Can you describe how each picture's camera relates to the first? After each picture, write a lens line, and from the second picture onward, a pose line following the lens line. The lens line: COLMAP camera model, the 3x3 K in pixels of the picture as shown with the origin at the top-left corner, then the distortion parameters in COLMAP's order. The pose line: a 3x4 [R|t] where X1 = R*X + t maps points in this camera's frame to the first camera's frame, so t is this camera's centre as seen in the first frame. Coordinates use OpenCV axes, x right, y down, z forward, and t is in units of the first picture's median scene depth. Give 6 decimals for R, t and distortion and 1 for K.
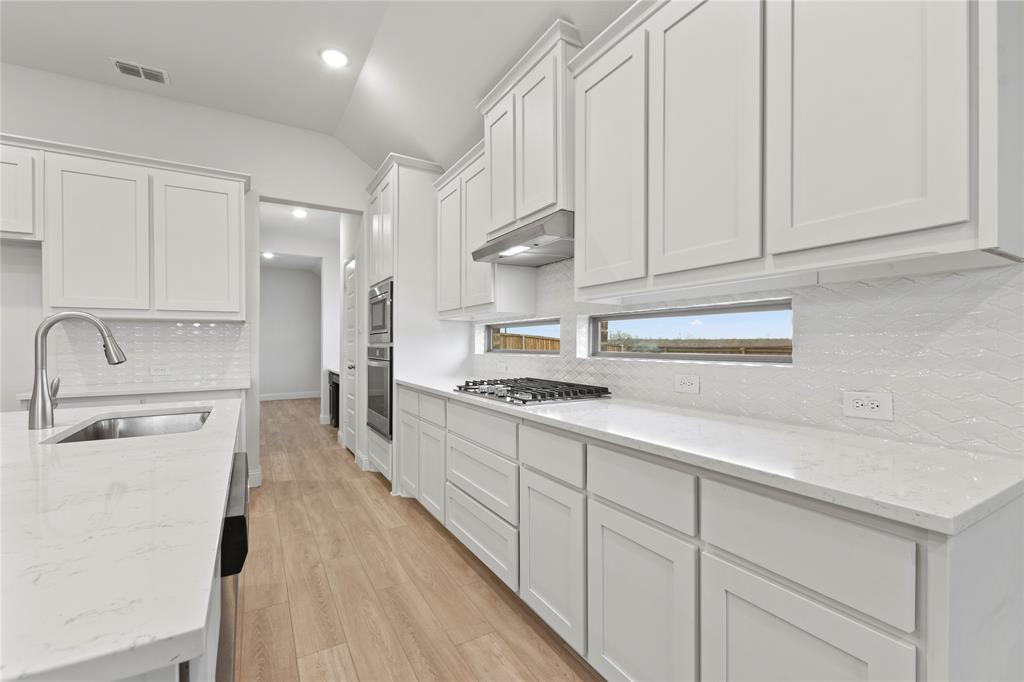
lens RADIAL K [[441.9, 0, 511.8], [0, 441.9, 347.5], [0, 0, 1]] dist [0.009600, -0.003552]
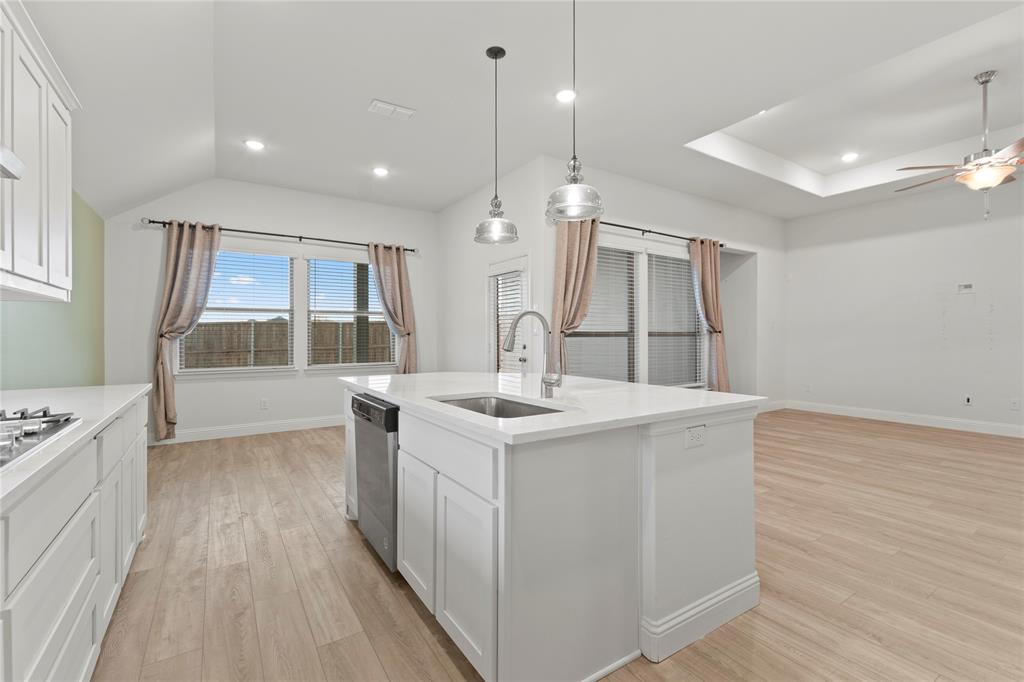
lens RADIAL K [[441.9, 0, 510.3], [0, 441.9, 332.7], [0, 0, 1]] dist [0.009600, -0.003552]
pose [[-0.998452, 0.005534, -0.055339, -0.505760], [0.005149, 0.999962, 0.007093, -0.015222], [0.055376, 0.006797, -0.998442, 1.350439]]
